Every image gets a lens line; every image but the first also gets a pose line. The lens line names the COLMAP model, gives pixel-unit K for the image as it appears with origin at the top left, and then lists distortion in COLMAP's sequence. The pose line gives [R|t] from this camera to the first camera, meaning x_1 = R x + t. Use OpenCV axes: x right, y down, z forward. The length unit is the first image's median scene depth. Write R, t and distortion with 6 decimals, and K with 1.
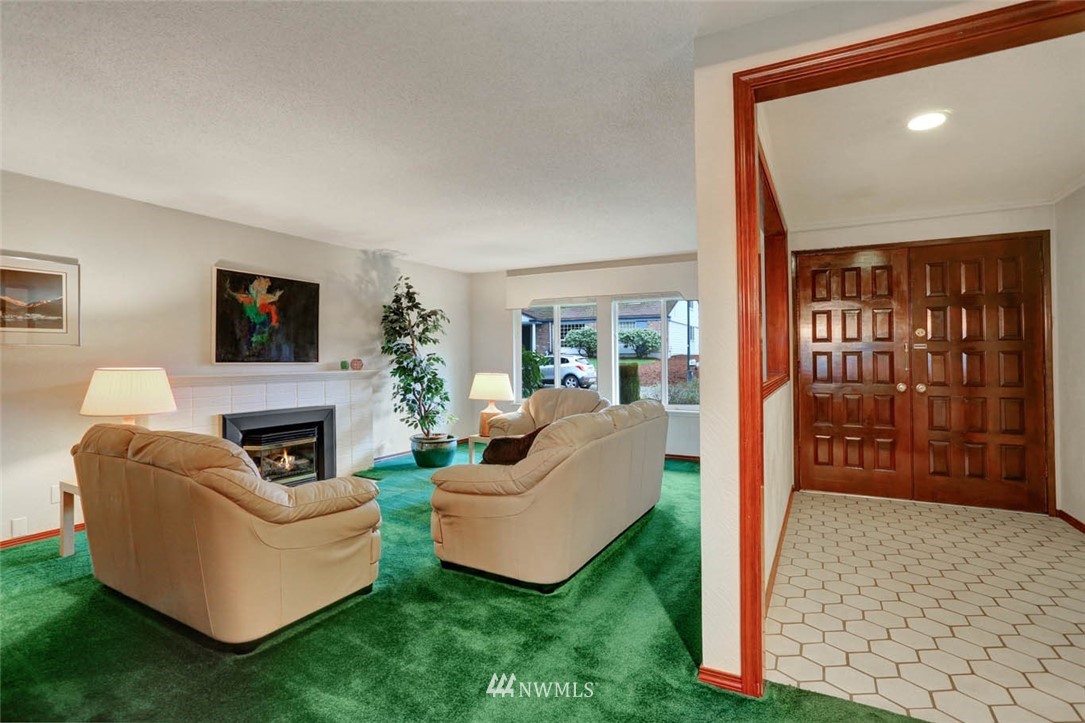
lens RADIAL K [[532.3, 0, 542.5], [0, 532.3, 361.5], [0, 0, 1]] dist [-0.086886, 0.041332]
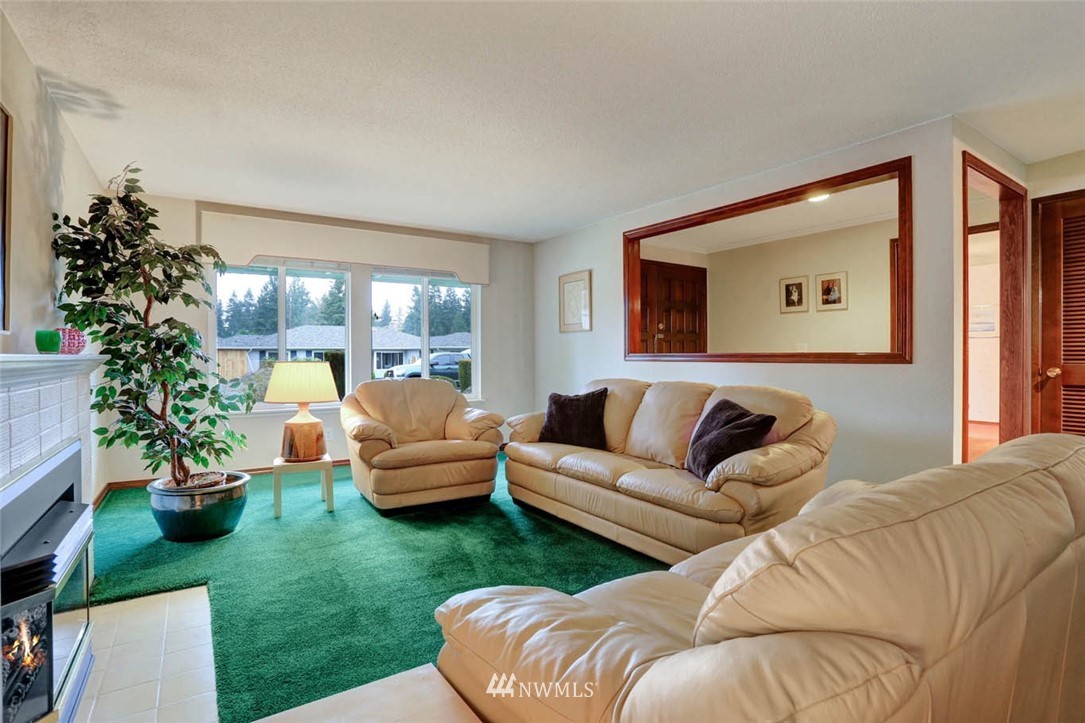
lens RADIAL K [[532.3, 0, 542.5], [0, 532.3, 361.5], [0, 0, 1]] dist [-0.086886, 0.041332]
pose [[0.463549, -0.009093, 0.886025, -0.507997], [0.008761, 0.999946, 0.005678, 0.021214], [-0.886028, 0.005130, 0.463603, 0.451056]]
